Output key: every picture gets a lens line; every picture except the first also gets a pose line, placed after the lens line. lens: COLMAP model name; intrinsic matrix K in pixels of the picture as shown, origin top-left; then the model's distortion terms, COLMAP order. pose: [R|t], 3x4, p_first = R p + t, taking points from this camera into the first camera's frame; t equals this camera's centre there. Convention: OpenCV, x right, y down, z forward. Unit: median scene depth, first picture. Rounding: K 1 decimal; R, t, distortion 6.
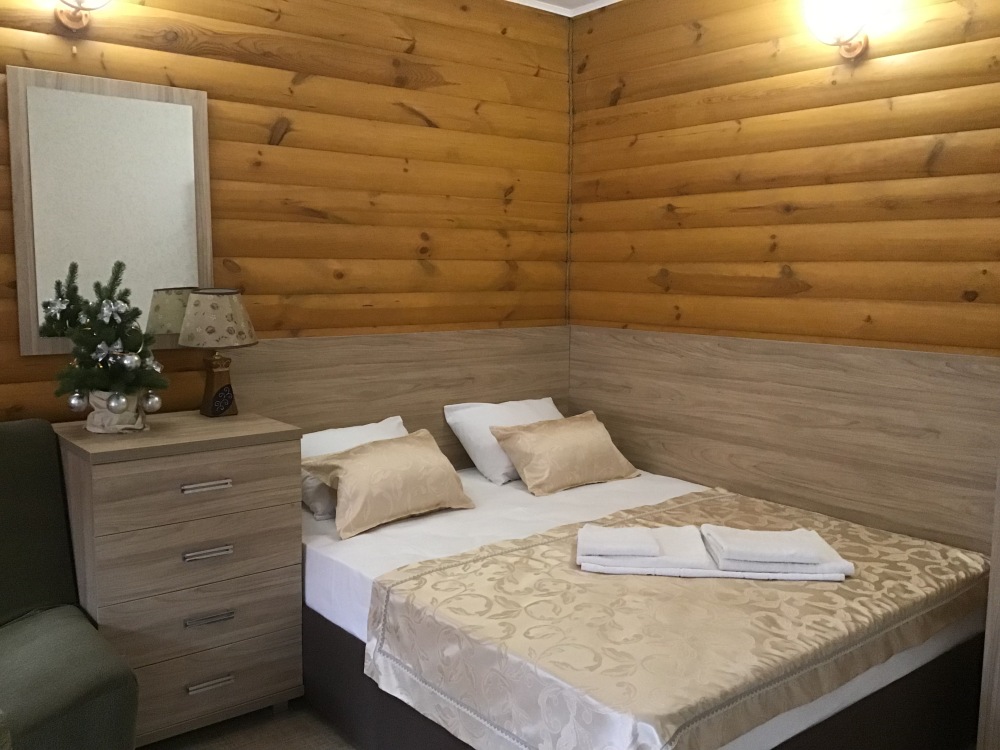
lens RADIAL K [[900.0, 0, 491.6], [0, 900.0, 382.7], [0, 0, 1]] dist [0.128404, -0.269512]
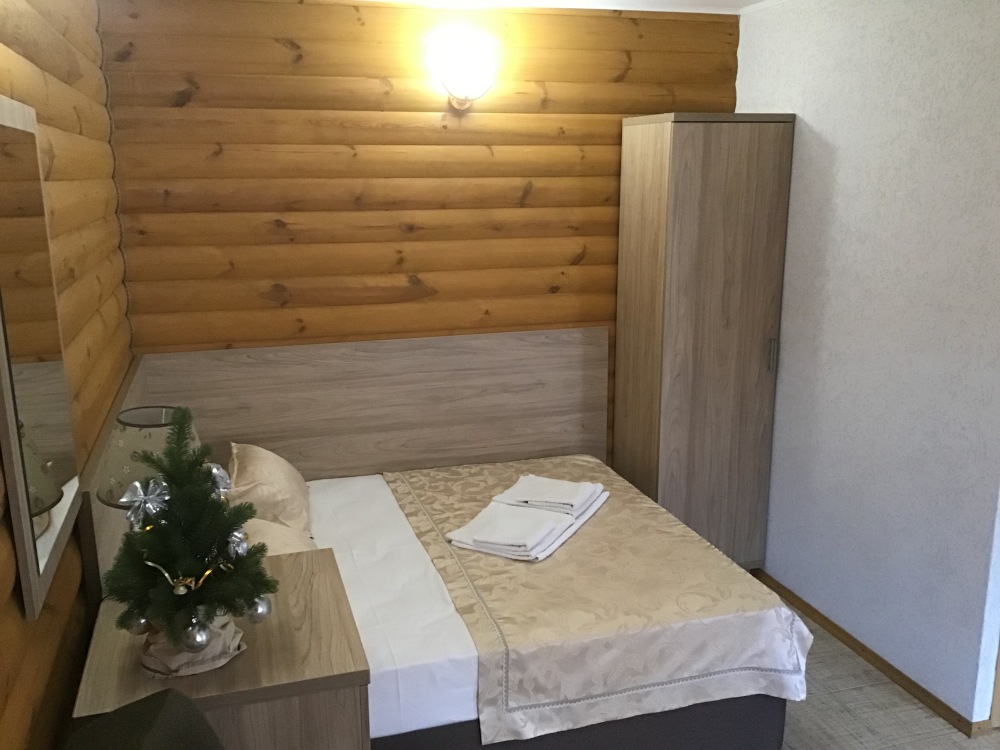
lens RADIAL K [[900.0, 0, 491.6], [0, 900.0, 382.7], [0, 0, 1]] dist [0.128404, -0.269512]
pose [[0.371496, -0.219178, 0.902192, -0.744241], [0.131620, 0.974354, 0.182512, -0.195846], [-0.919057, 0.050944, 0.390817, 0.452724]]
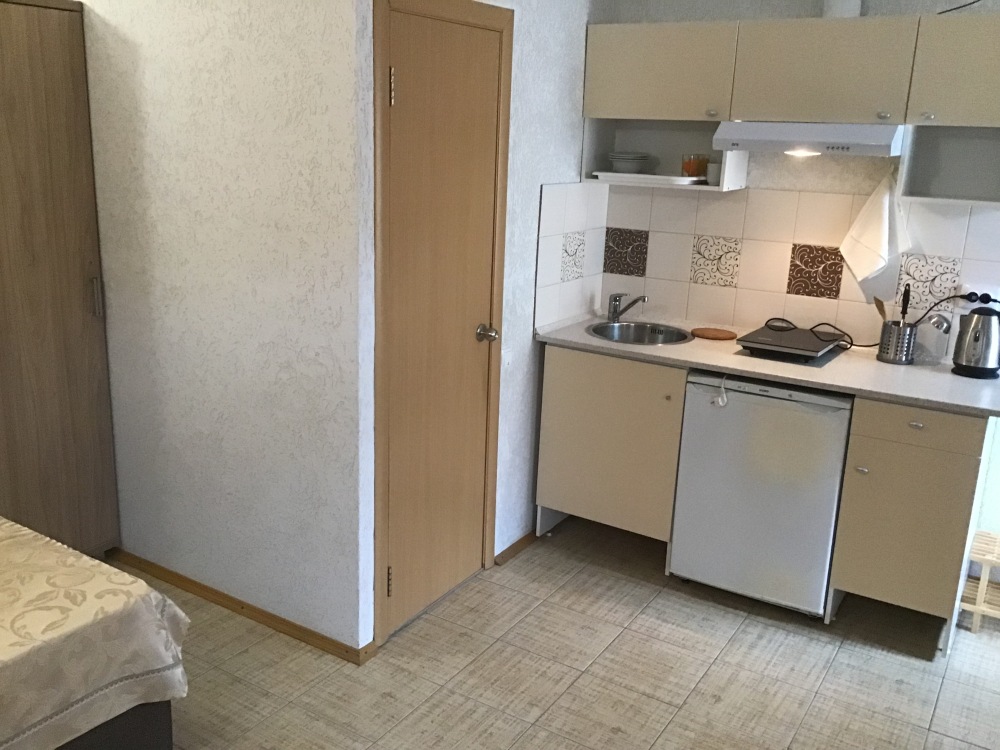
lens RADIAL K [[900.0, 0, 491.6], [0, 900.0, 382.7], [0, 0, 1]] dist [0.128404, -0.269512]
pose [[-0.324925, -0.265758, 0.907632, -0.598174], [0.084167, 0.947772, 0.307642, -0.147966], [-0.941987, 0.176353, -0.285587, 0.472588]]
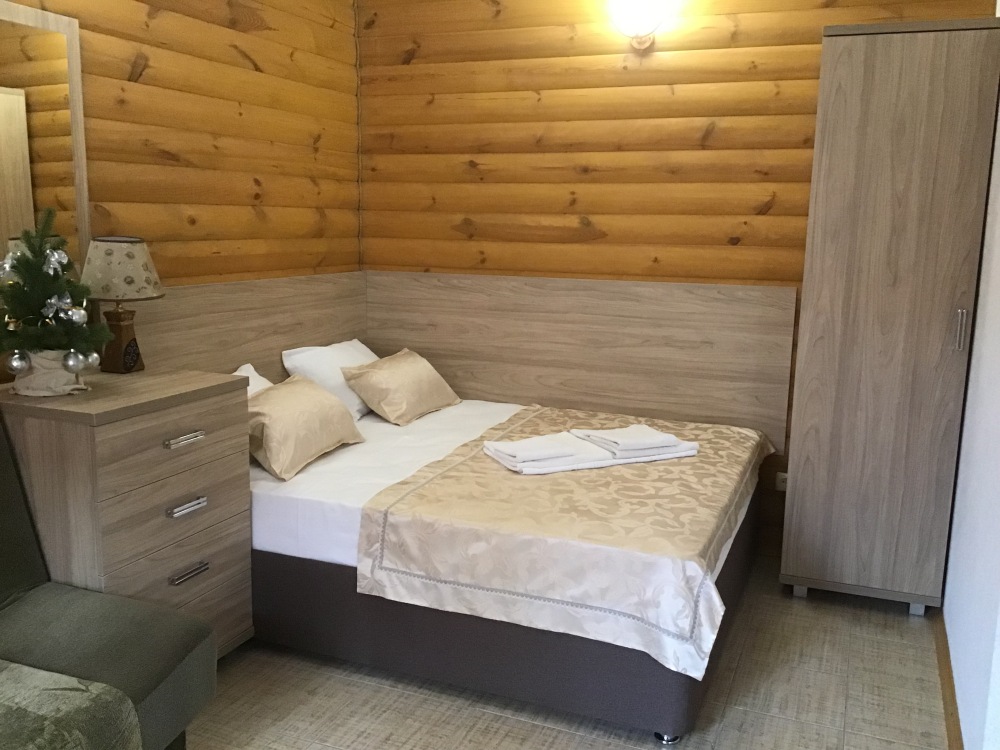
lens RADIAL K [[900.0, 0, 491.6], [0, 900.0, 382.7], [0, 0, 1]] dist [0.128404, -0.269512]
pose [[0.874186, -0.080179, 0.478926, -0.389990], [0.051641, 0.996031, 0.072489, -0.001312], [-0.482837, -0.038636, 0.874857, -0.013569]]
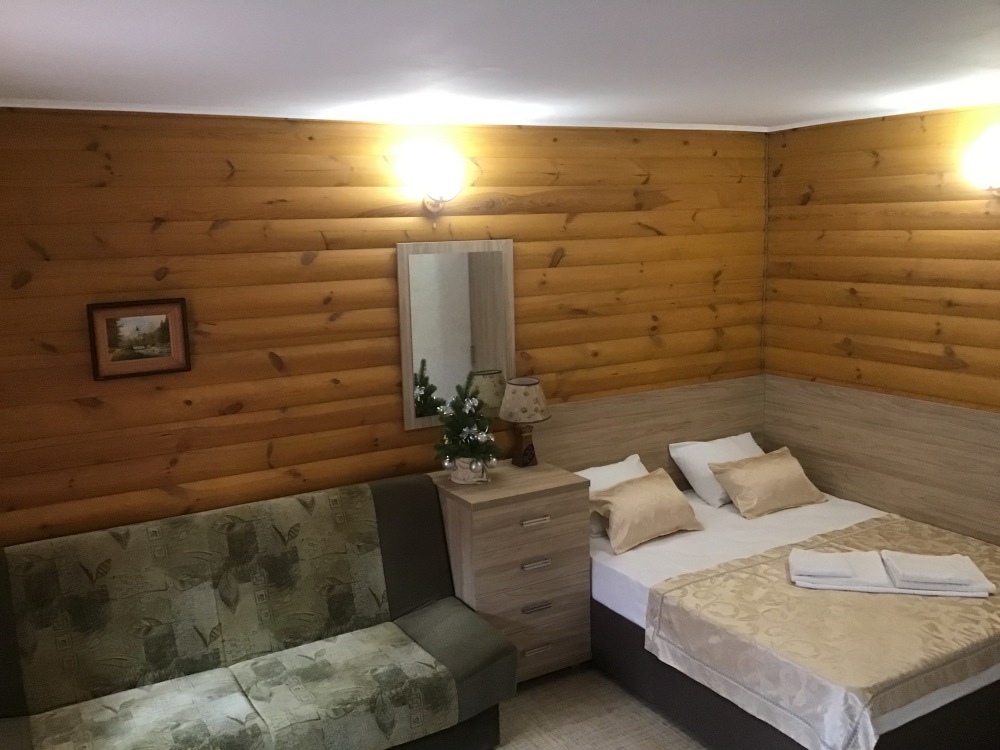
lens RADIAL K [[900.0, 0, 491.6], [0, 900.0, 382.7], [0, 0, 1]] dist [0.128404, -0.269512]
pose [[0.988068, -0.008851, -0.153763, -0.120521], [0.016635, 0.998640, 0.049410, -0.154032], [0.153117, -0.051378, 0.986872, -0.388119]]
